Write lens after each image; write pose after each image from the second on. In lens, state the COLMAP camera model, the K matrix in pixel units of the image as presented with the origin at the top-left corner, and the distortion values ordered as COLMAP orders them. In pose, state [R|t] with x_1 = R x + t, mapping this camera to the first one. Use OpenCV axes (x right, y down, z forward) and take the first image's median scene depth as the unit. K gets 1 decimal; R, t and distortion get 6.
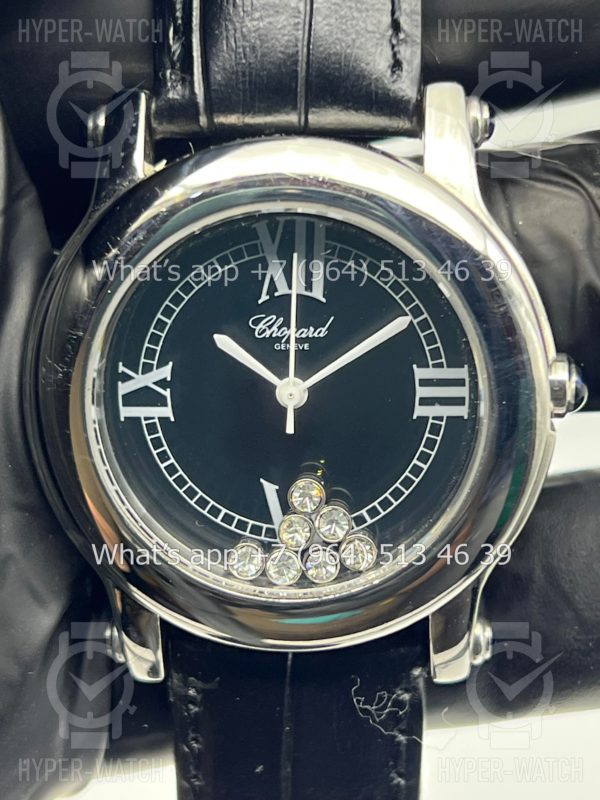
lens RADIAL K [[1868.8, 0, 306.9], [0, 1868.8, 380.3], [0, 0, 1]] dist [0.339489, 0.000000]
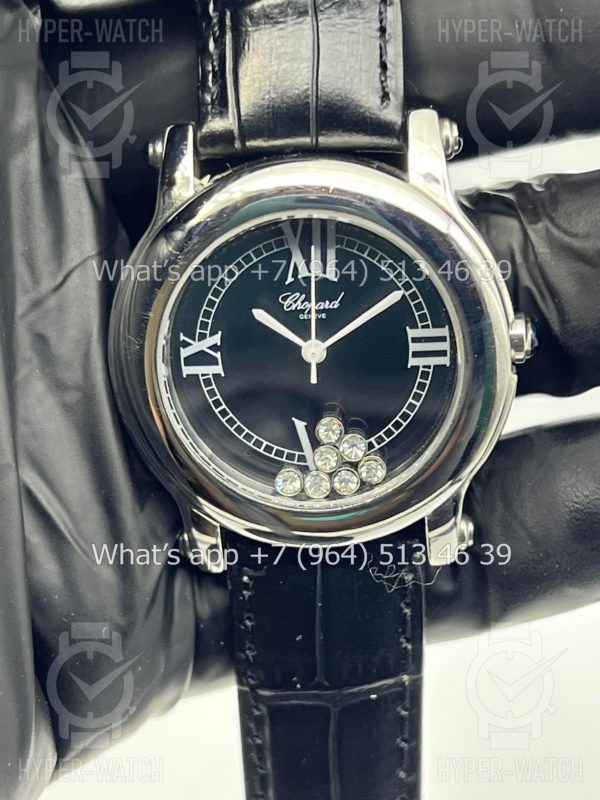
lens RADIAL K [[1868.8, 0, 304.0], [0, 1868.8, 398.1], [0, 0, 1]] dist [0.339489, 0.000000]
pose [[0.999220, -0.039444, -0.002032, -0.013704], [0.039487, 0.996538, 0.073158, -0.056789], [-0.000861, -0.073181, 0.997318, -0.302178]]
